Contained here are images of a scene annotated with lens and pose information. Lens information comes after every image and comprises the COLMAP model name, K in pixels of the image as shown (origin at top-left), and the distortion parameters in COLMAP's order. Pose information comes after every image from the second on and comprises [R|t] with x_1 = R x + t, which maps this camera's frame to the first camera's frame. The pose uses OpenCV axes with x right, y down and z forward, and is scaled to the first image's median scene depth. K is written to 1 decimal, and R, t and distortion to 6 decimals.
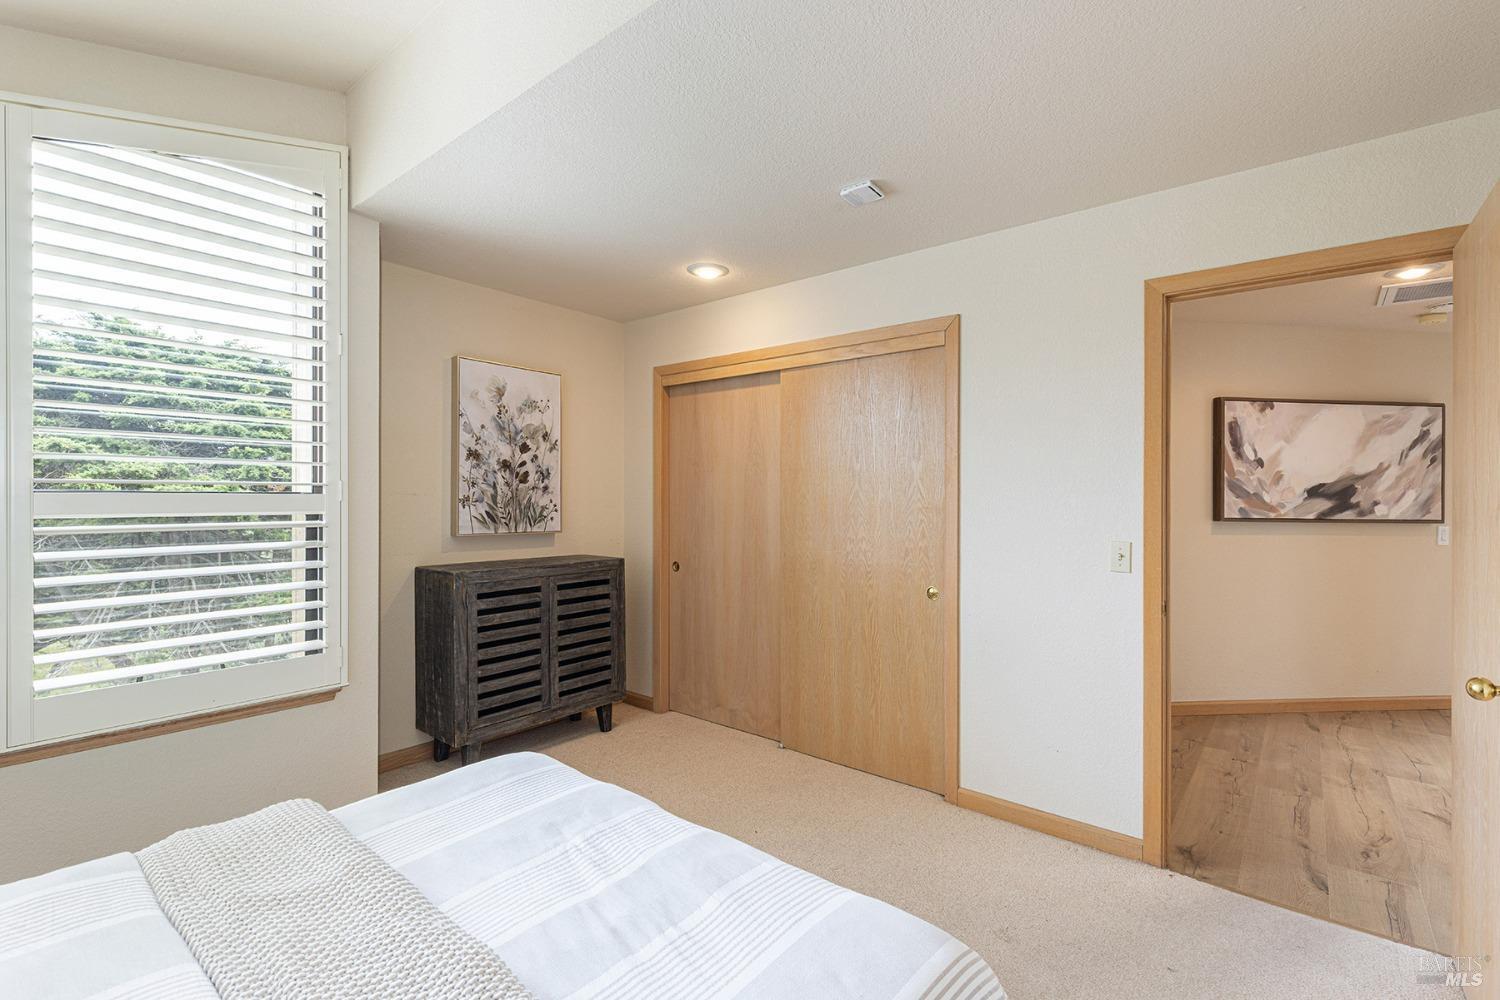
lens RADIAL K [[665.9, 0, 750.0], [0, 665.9, 500.0], [0, 0, 1]] dist [0.002020, 0.000119]
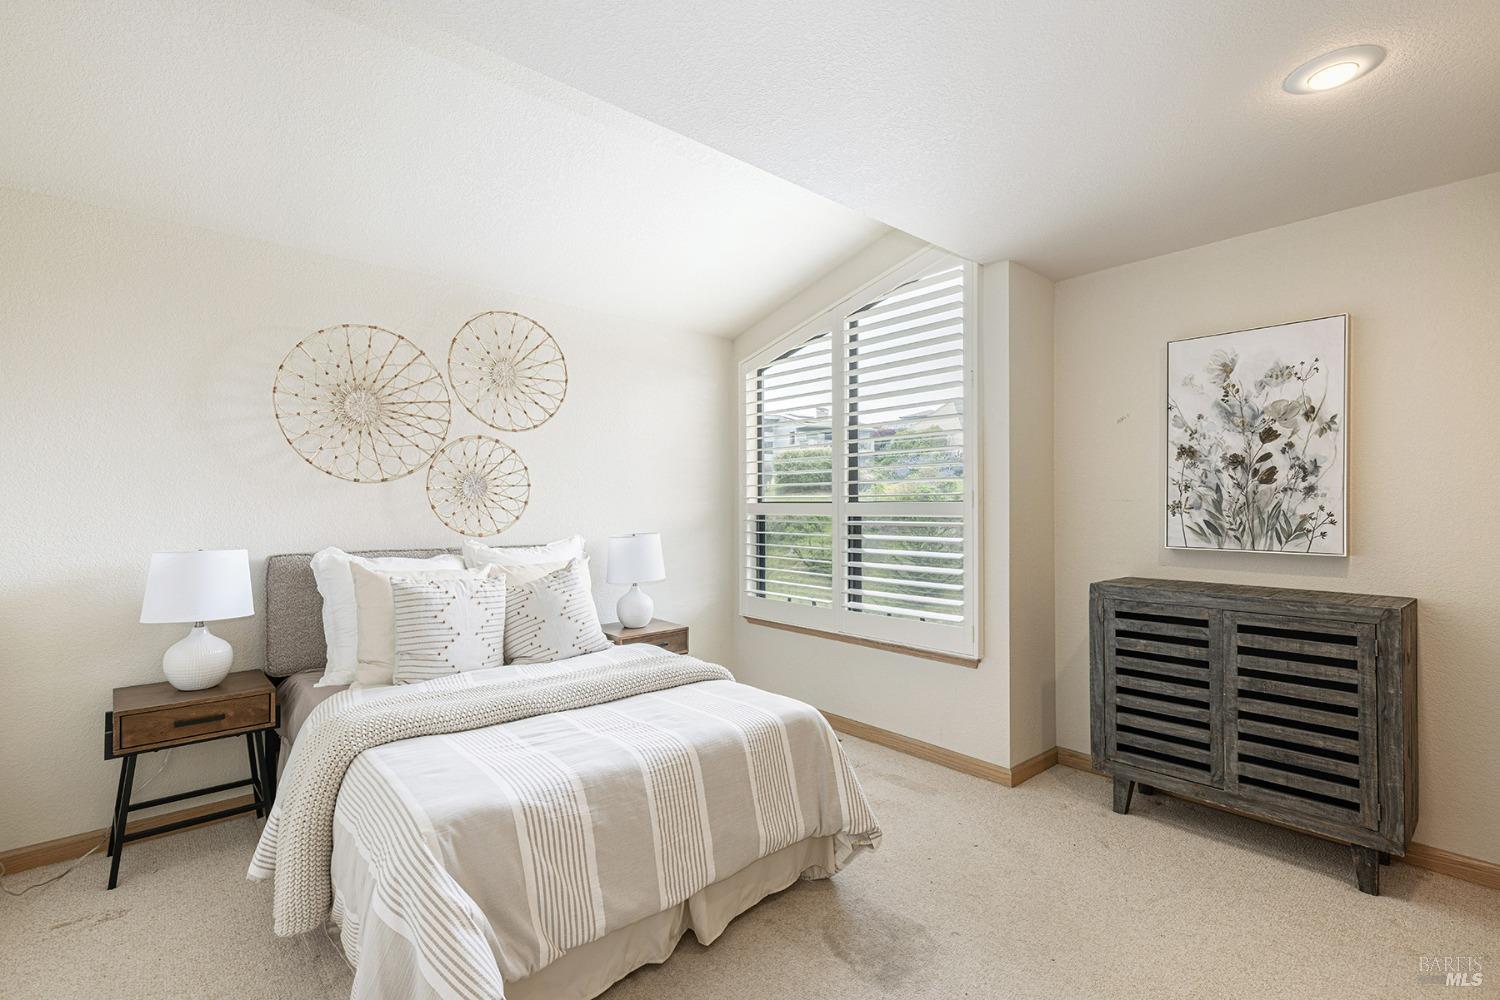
lens RADIAL K [[665.9, 0, 750.0], [0, 665.9, 500.0], [0, 0, 1]] dist [0.002020, 0.000119]
pose [[-0.143951, -0.009052, -0.989543, 0.478670], [0.000811, 0.999957, -0.009265, -0.000747], [0.989584, -0.002137, -0.143938, 0.557397]]
